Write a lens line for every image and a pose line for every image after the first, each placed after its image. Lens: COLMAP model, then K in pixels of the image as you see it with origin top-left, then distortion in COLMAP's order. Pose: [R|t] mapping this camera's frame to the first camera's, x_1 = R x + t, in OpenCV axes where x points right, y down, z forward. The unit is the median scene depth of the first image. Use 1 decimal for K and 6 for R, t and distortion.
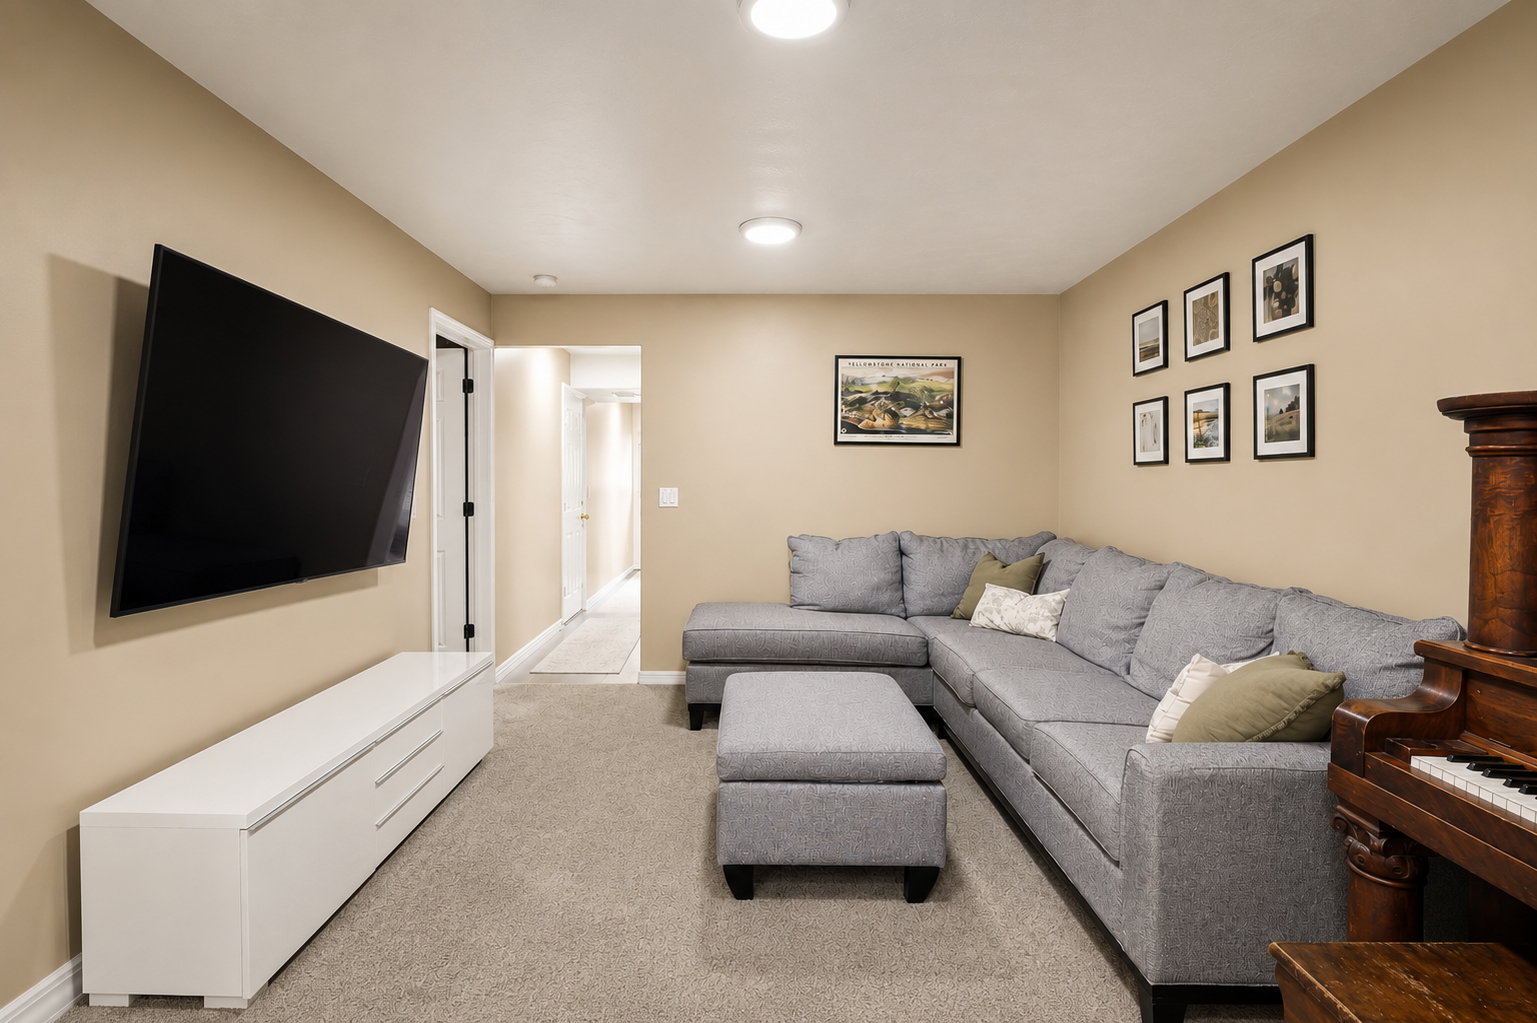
lens RADIAL K [[795.3, 0, 755.7], [0, 795.3, 505.0], [0, 0, 1]] dist [-0.004507, -0.000402]
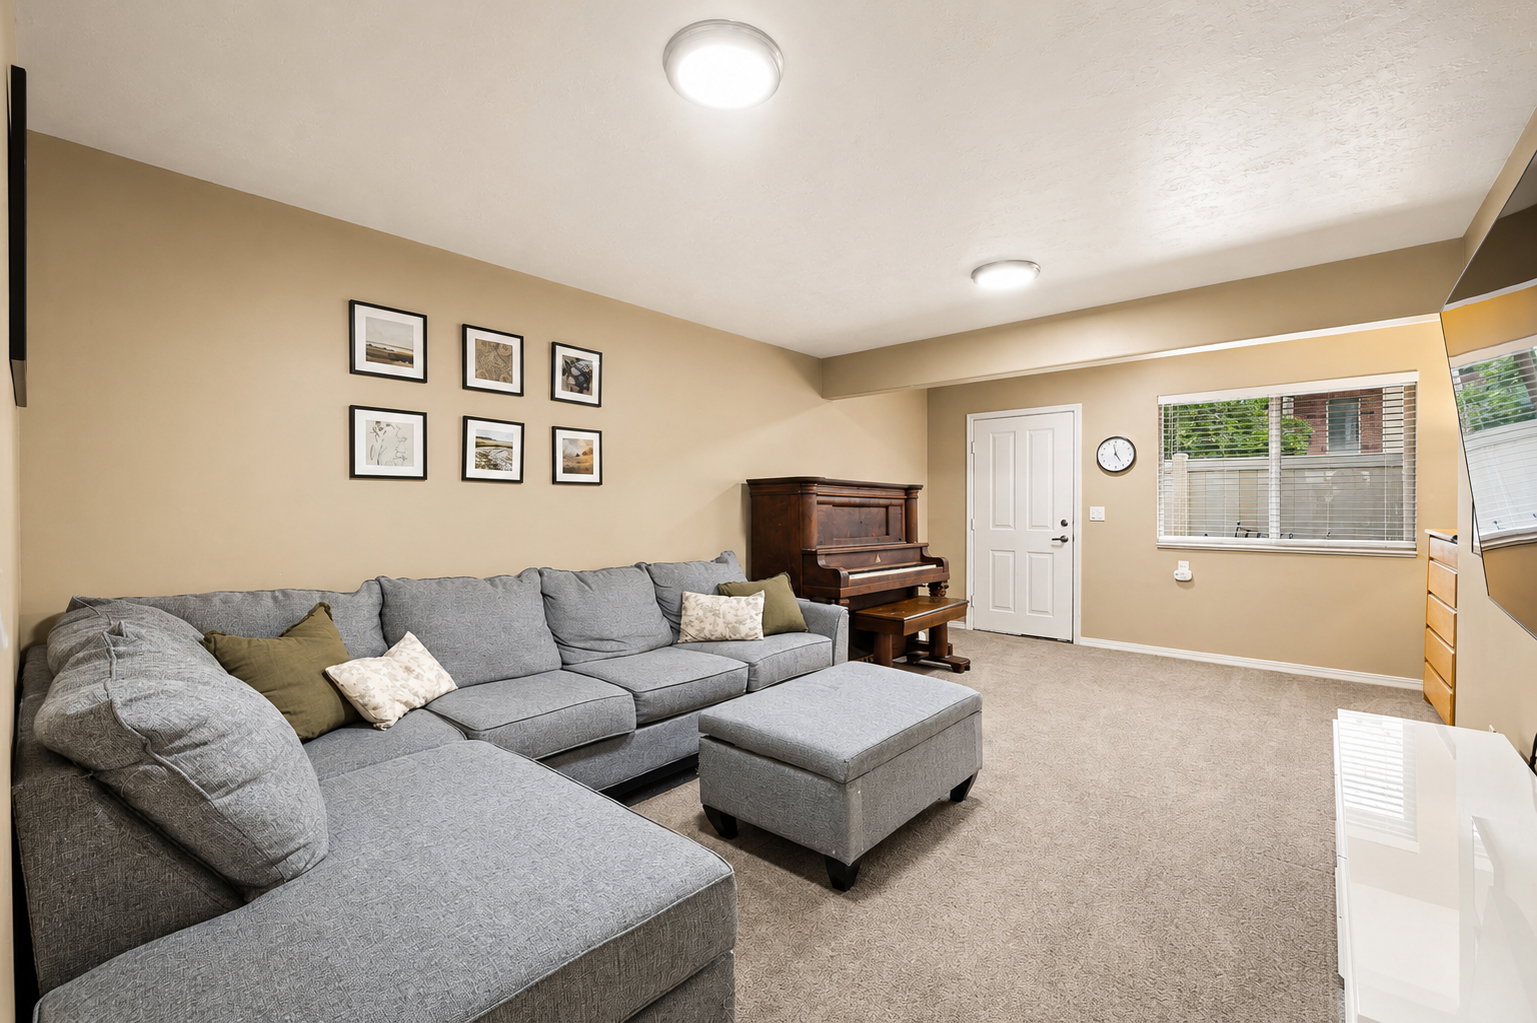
lens RADIAL K [[641.6, 0, 769.1], [0, 641.6, 513.4], [0, 0, 1]] dist [0.000752, 0.000276]
pose [[-0.760496, -0.002984, 0.649335, -0.250024], [0.018756, 0.999471, 0.026560, -0.018749], [-0.649071, 0.032378, -0.760038, 1.022933]]
